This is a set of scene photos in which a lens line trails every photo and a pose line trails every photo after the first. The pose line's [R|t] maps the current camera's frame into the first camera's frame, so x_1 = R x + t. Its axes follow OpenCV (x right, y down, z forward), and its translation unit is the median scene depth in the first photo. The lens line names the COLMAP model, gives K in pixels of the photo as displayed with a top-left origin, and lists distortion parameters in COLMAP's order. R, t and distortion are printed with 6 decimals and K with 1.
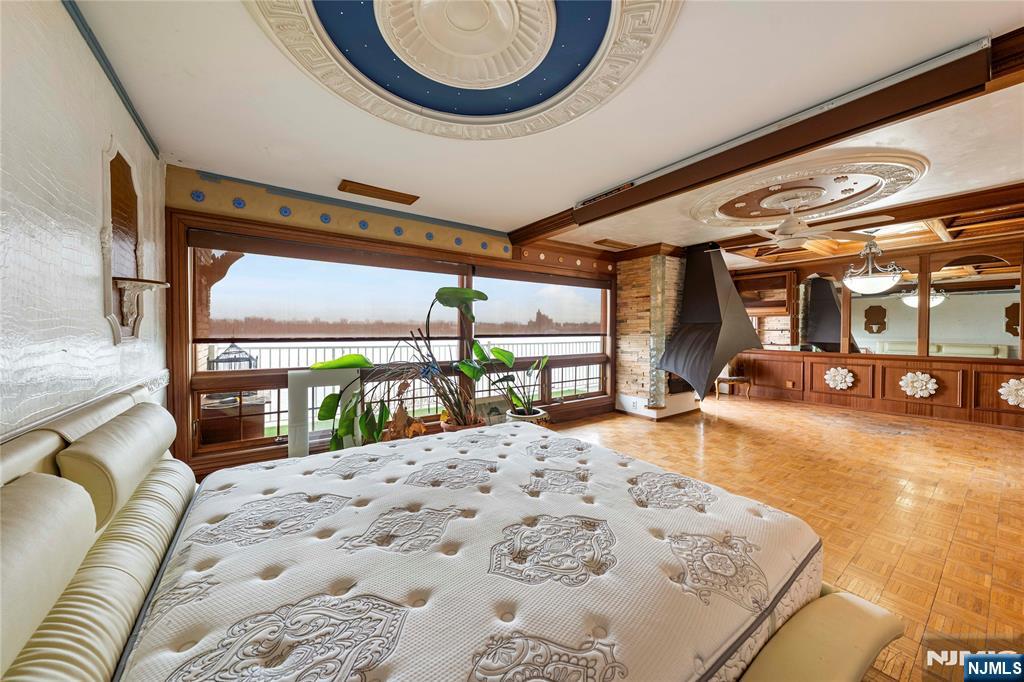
lens RADIAL K [[360.8, 0, 511.5], [0, 360.8, 335.4], [0, 0, 1]] dist [-0.002214, -0.000141]
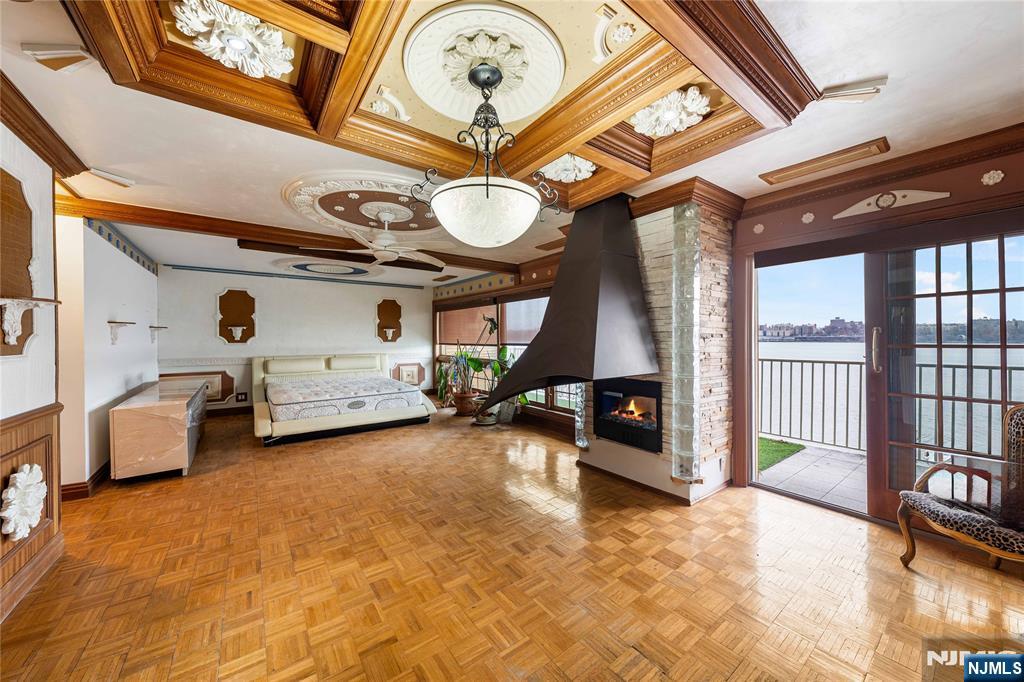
lens RADIAL K [[360.8, 0, 510.5], [0, 360.8, 343.4], [0, 0, 1]] dist [-0.002214, -0.000141]
pose [[0.023060, 0.001280, -0.999733, 1.414634], [-0.014419, 0.999896, 0.000948, -0.005434], [0.999630, 0.014394, 0.023076, 1.047505]]
